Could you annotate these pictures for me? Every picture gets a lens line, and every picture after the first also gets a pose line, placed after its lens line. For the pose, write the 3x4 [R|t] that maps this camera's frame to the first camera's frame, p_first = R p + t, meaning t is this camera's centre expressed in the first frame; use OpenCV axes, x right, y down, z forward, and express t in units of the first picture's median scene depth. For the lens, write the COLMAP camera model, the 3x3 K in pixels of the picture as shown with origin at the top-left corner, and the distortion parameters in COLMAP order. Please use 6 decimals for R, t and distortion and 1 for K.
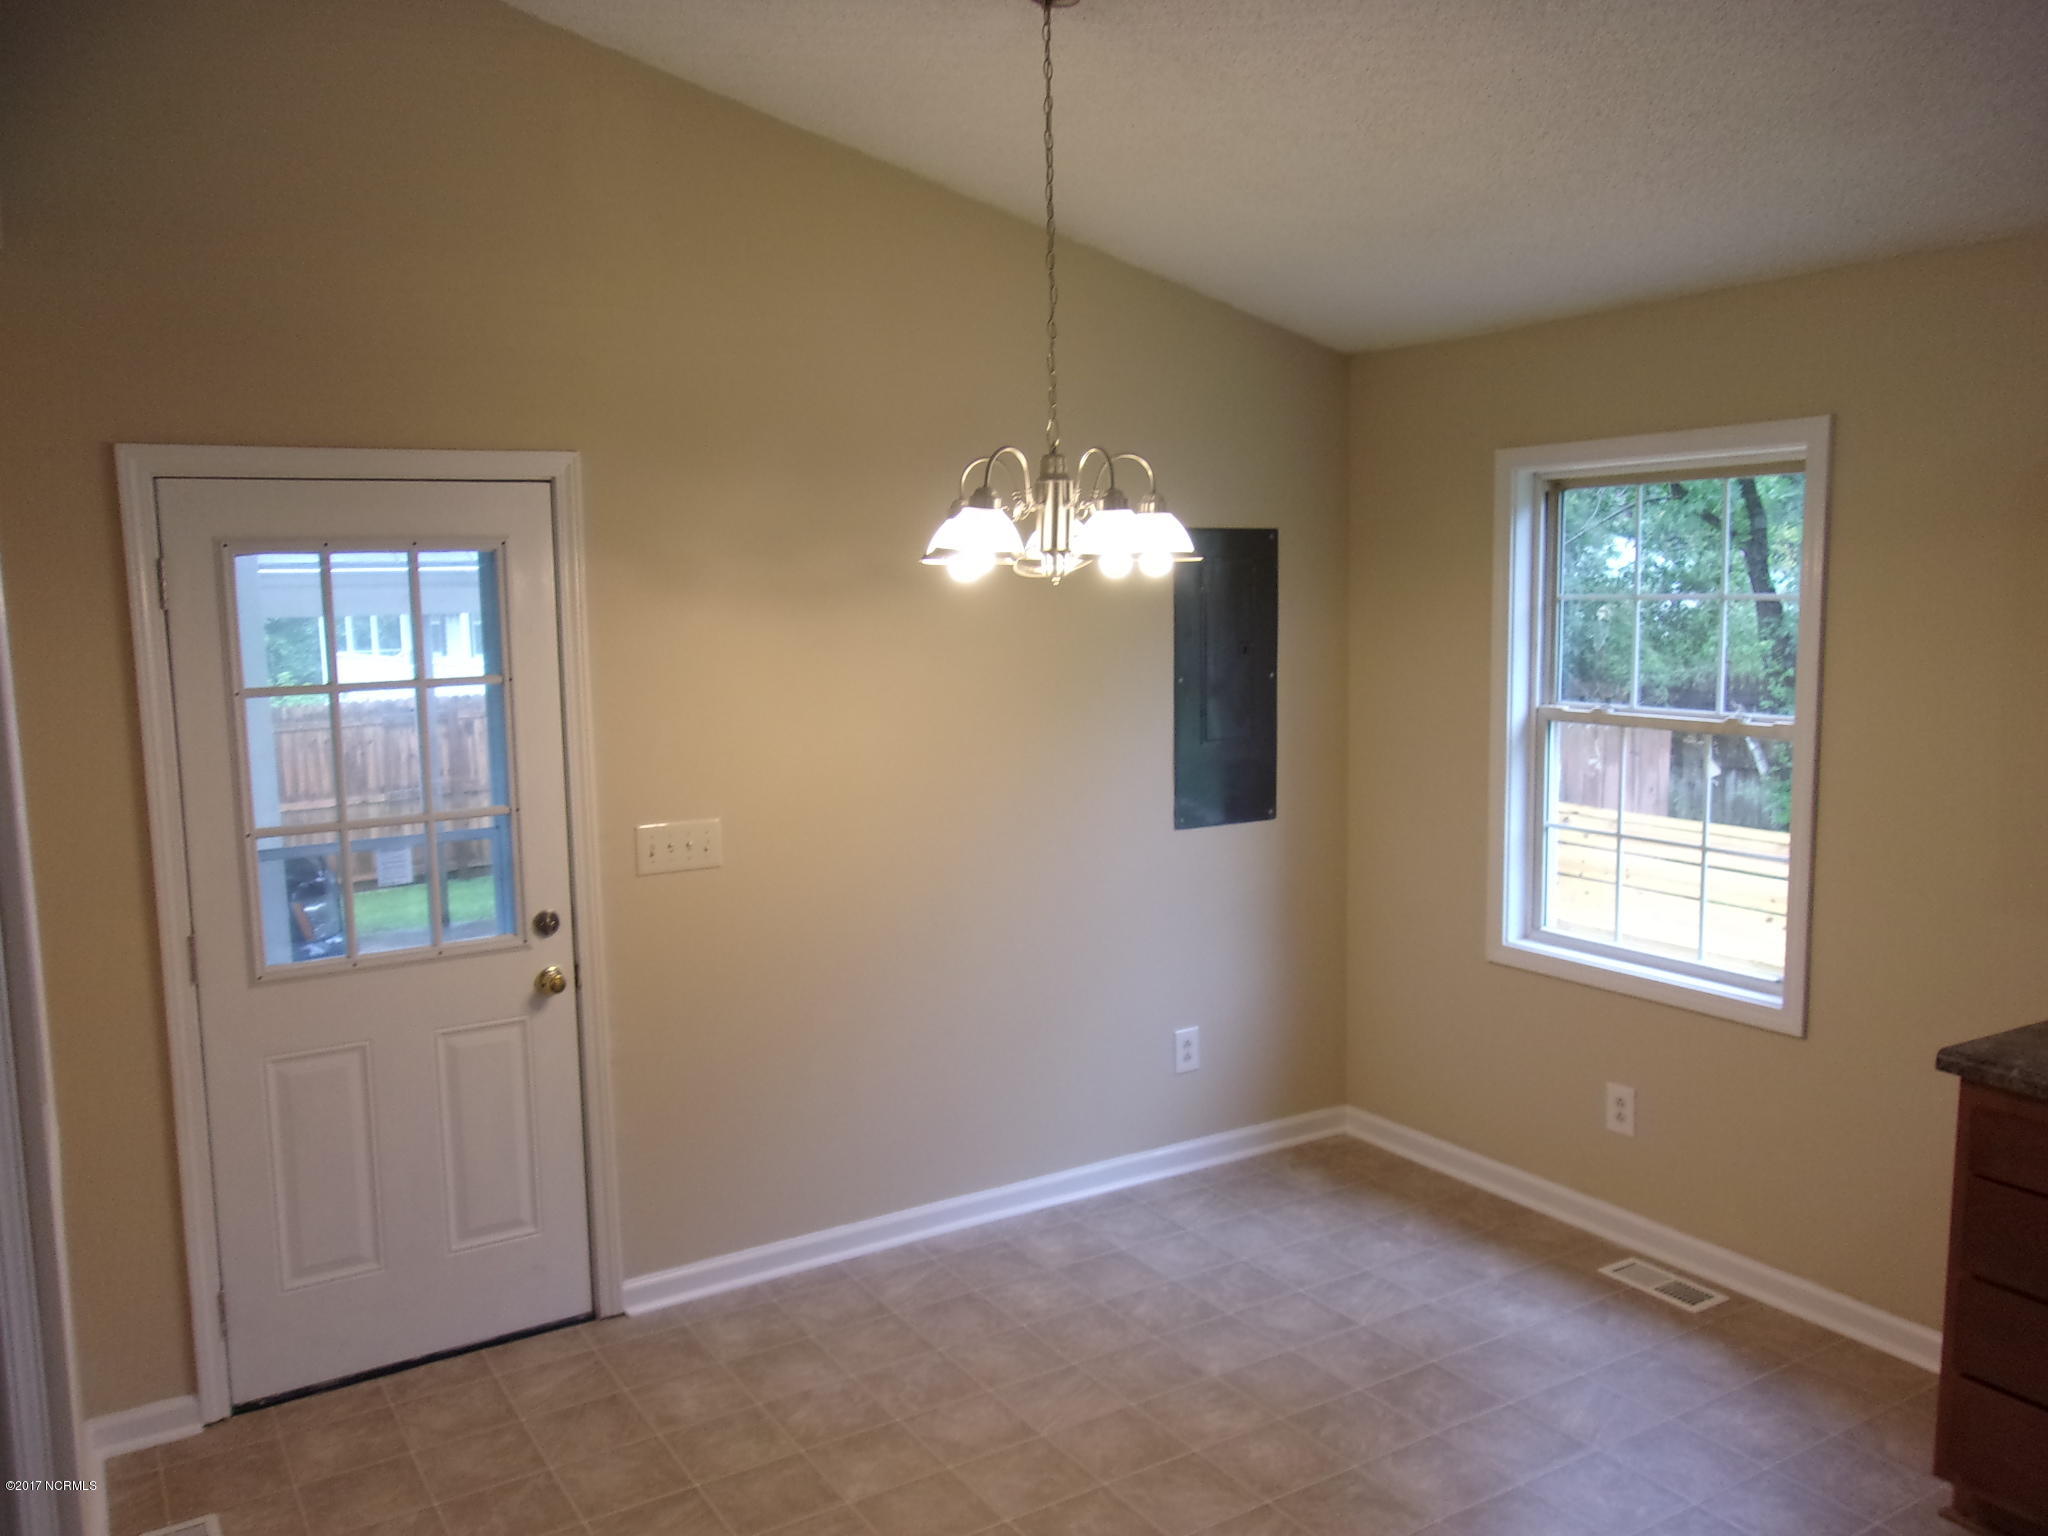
lens RADIAL K [[1602.3, 0, 1024.0], [0, 1602.3, 768.0], [0, 0, 1]] dist [0.004789, 0.002441]
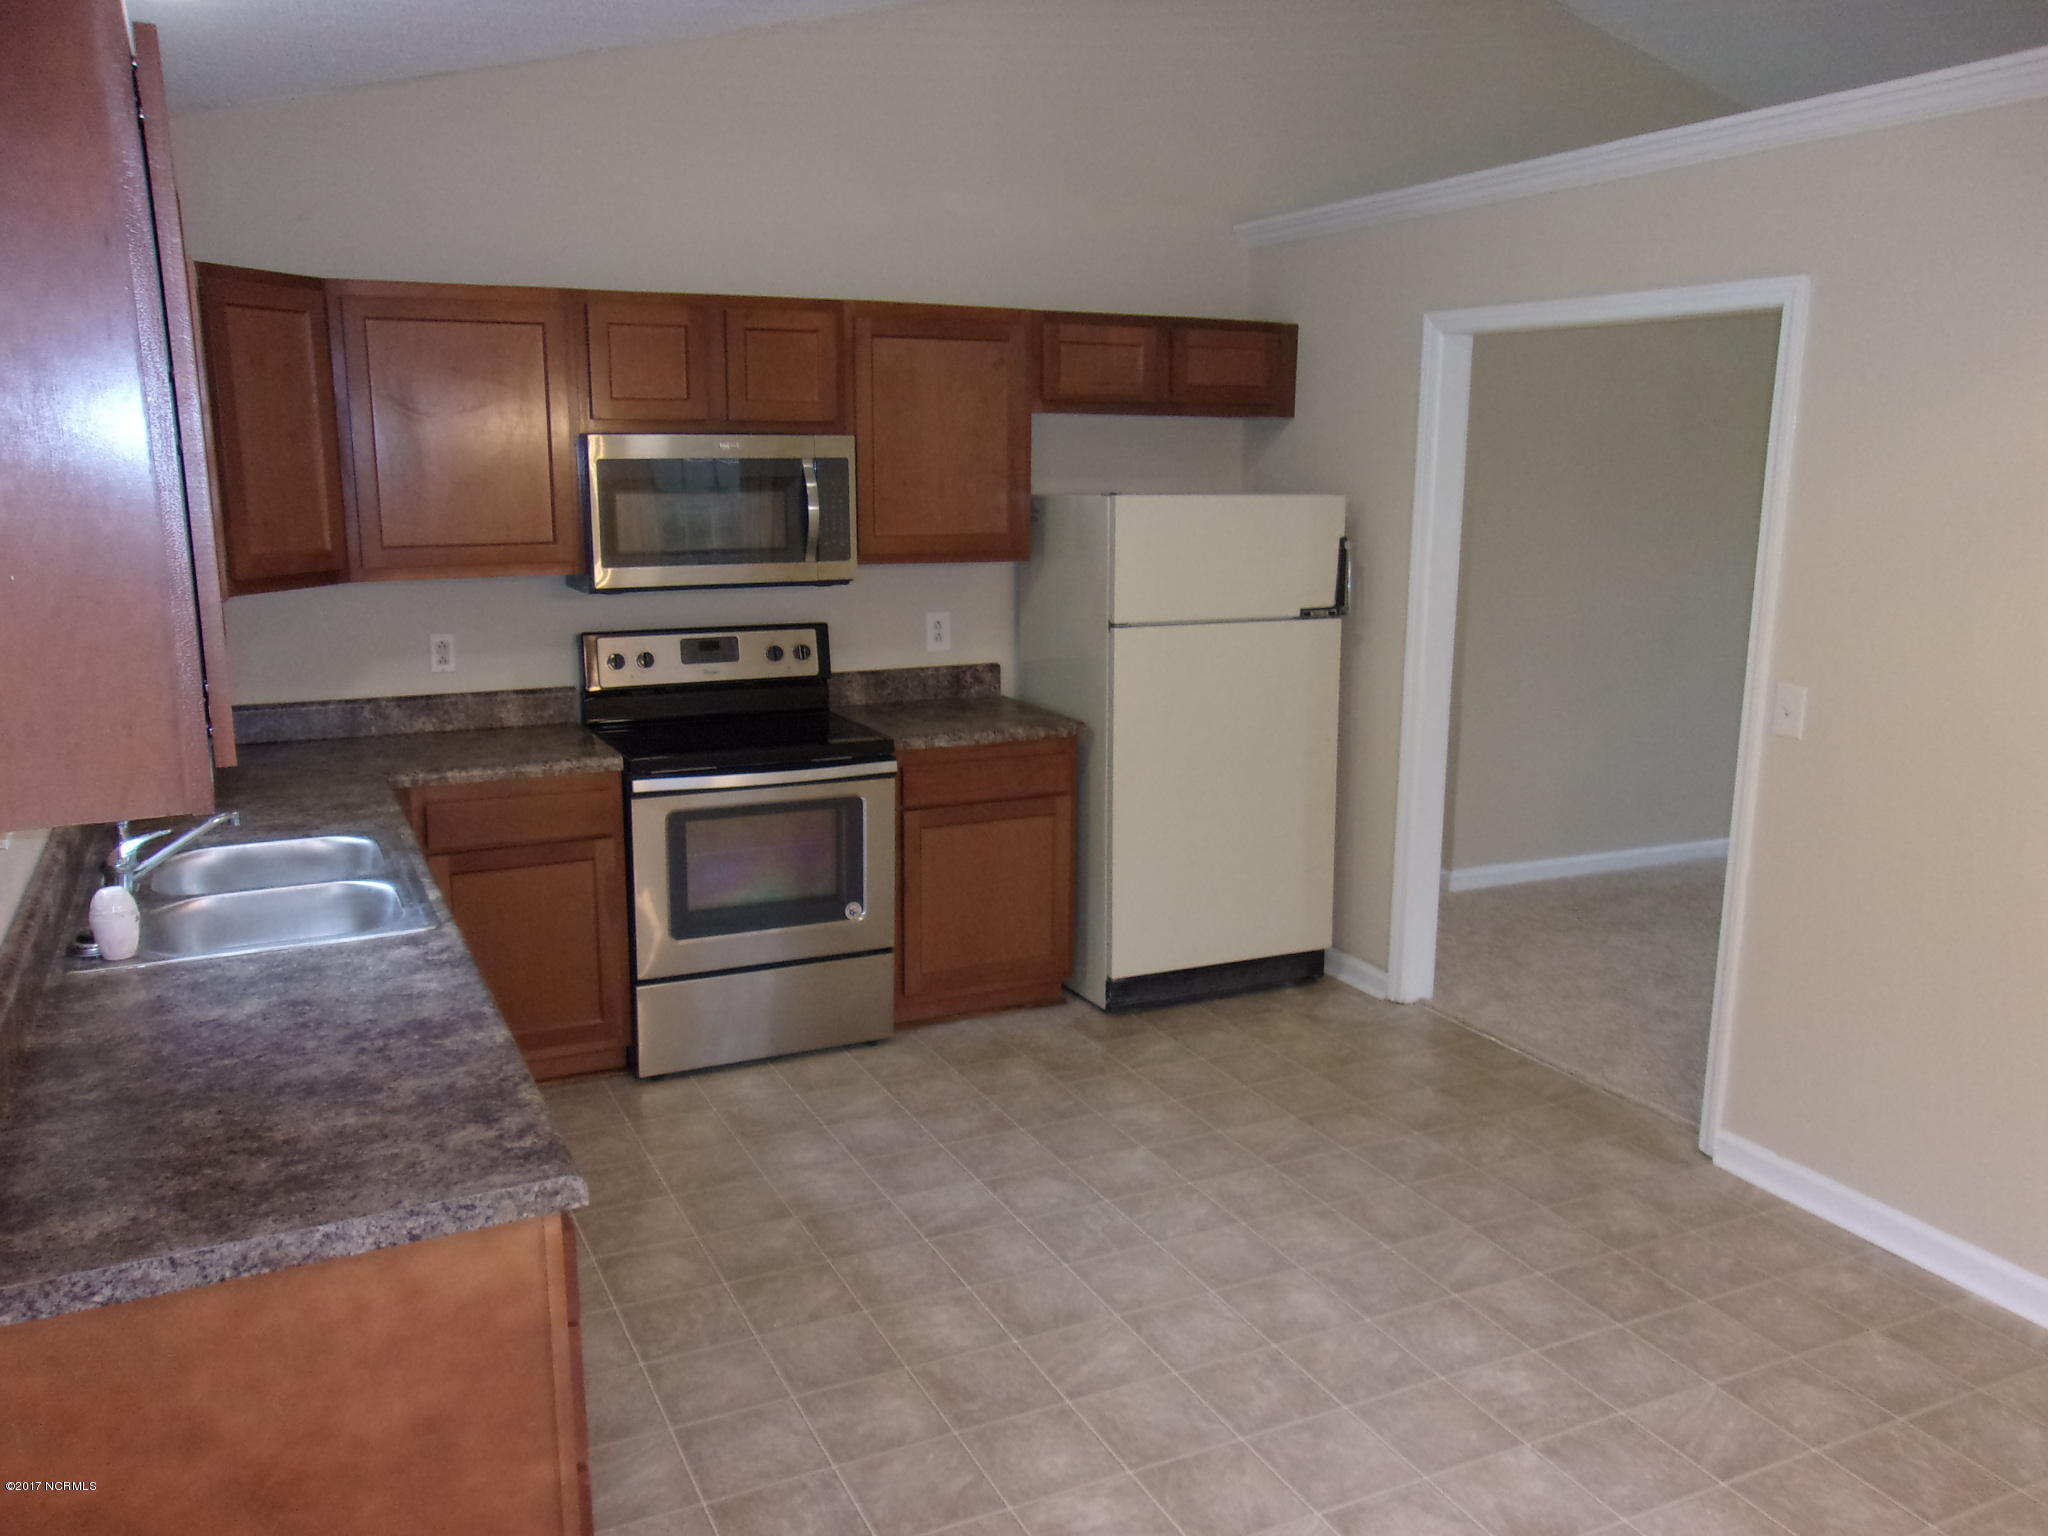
lens RADIAL K [[1646.2, 0, 1024.0], [0, 1646.2, 768.0], [0, 0, 1]] dist [0.039639, 0.010148]
pose [[-0.995074, 0.020237, 0.097045, 0.076618], [0.047680, 0.955978, 0.289538, -0.191094], [-0.086914, 0.292739, -0.952234, 1.846284]]
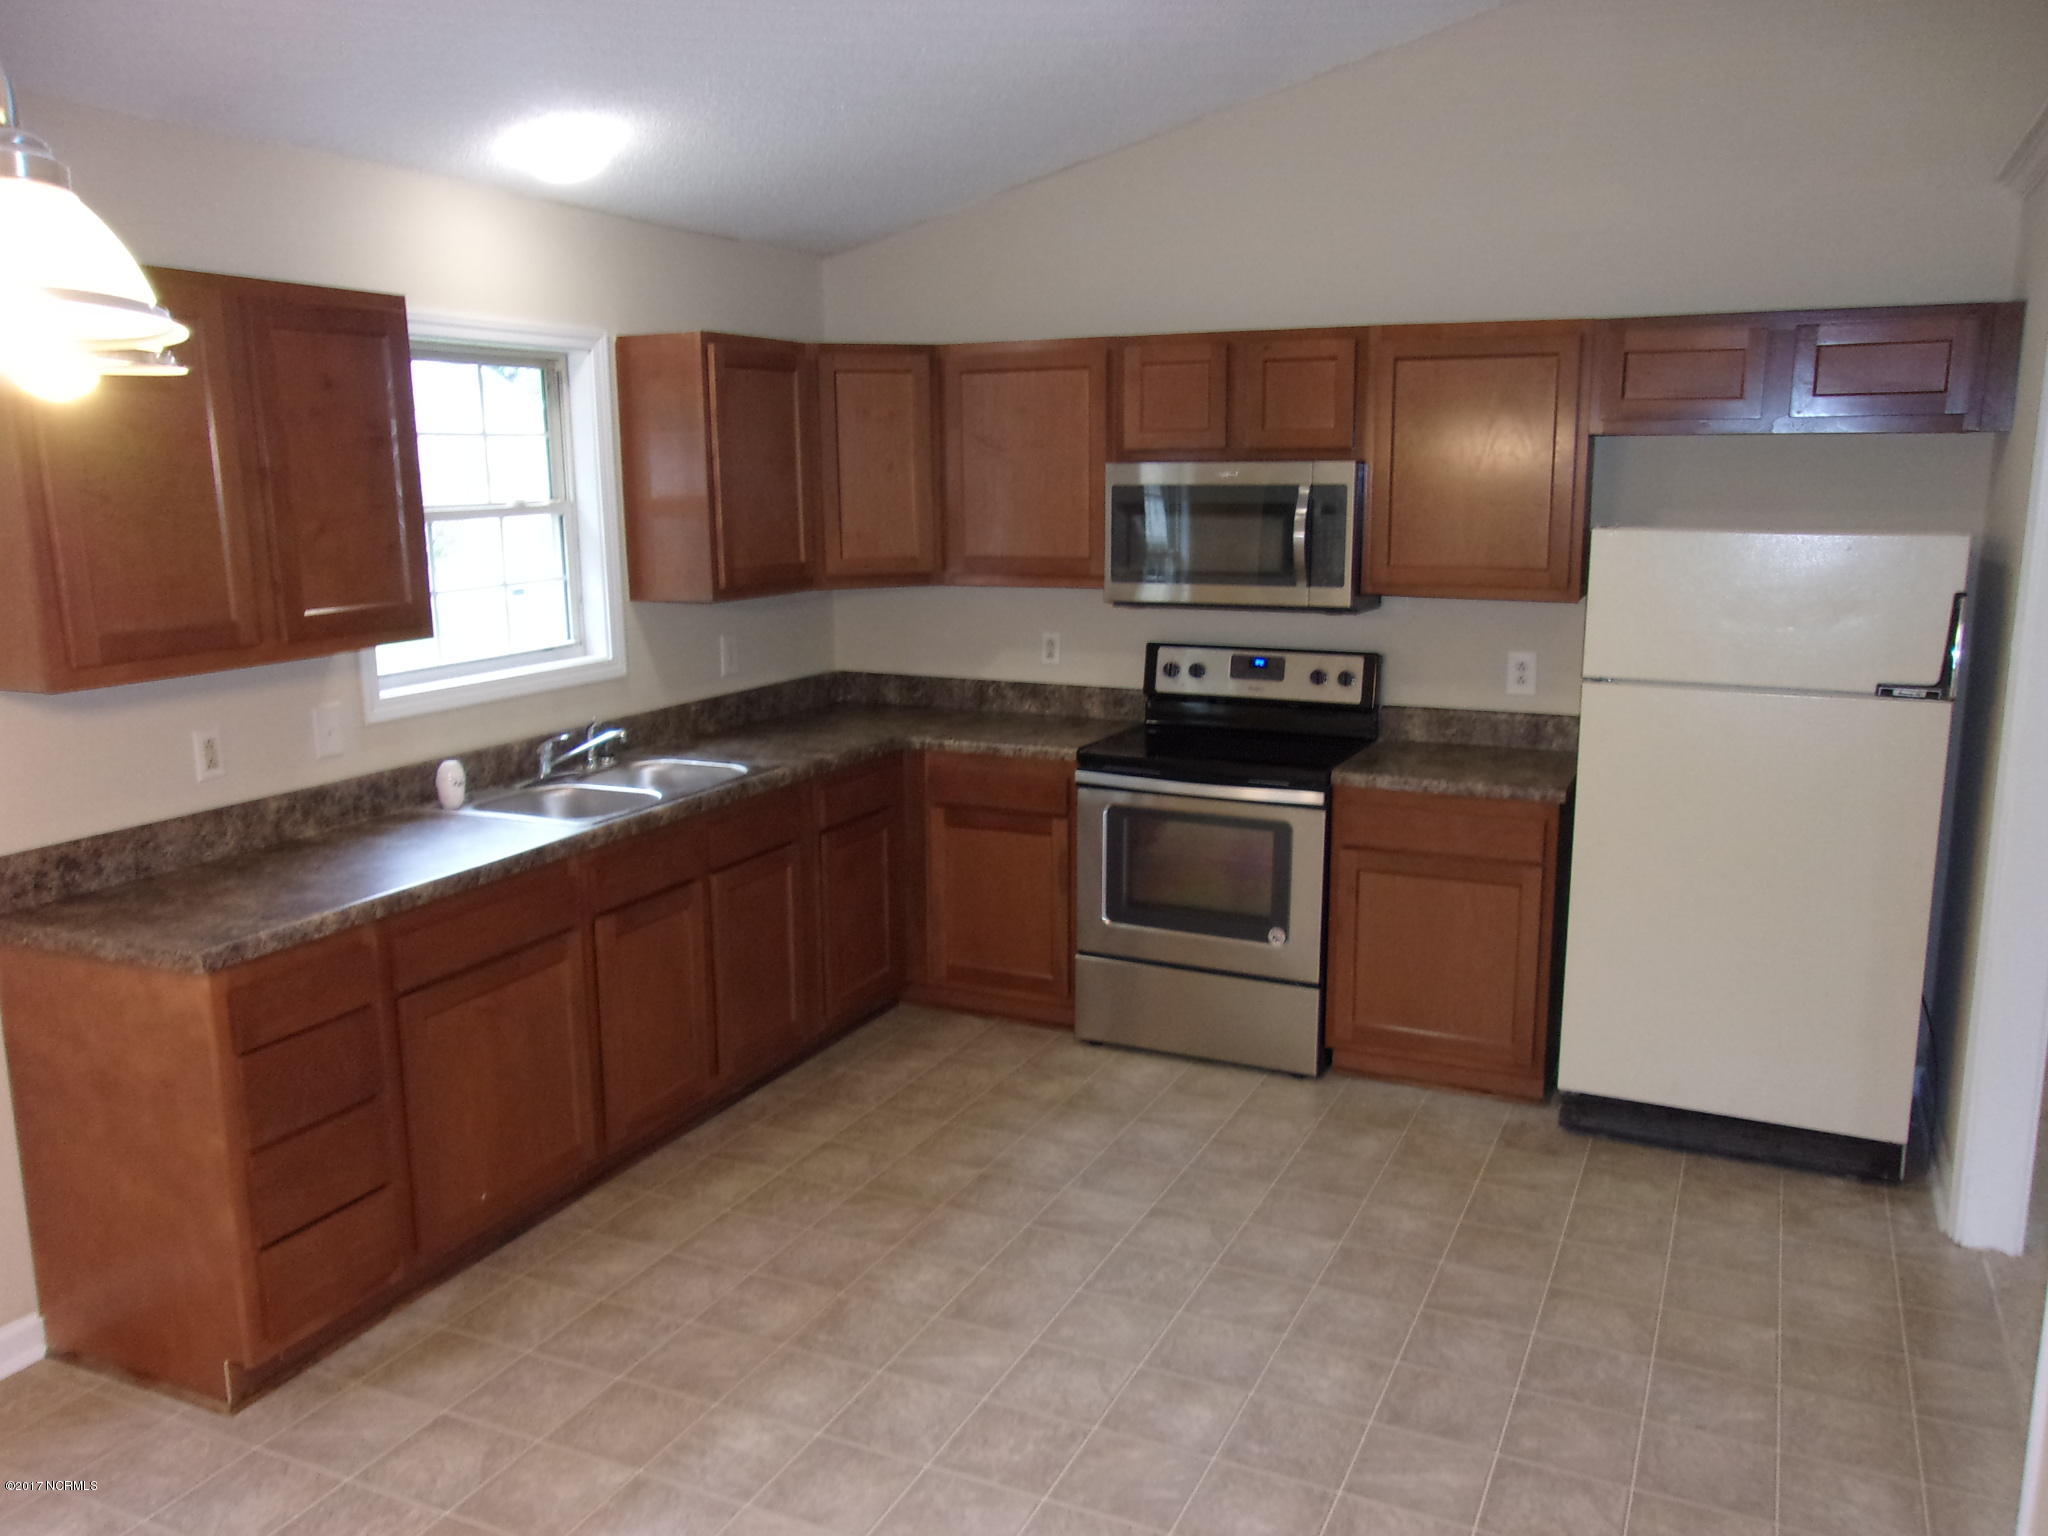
lens RADIAL K [[1646.2, 0, 1024.0], [0, 1646.2, 768.0], [0, 0, 1]] dist [0.039639, 0.010148]
pose [[-0.562215, -0.107016, 0.820038, -0.541360], [0.110101, 0.973079, 0.202472, -0.133376], [-0.819629, 0.204120, -0.535297, 1.516814]]
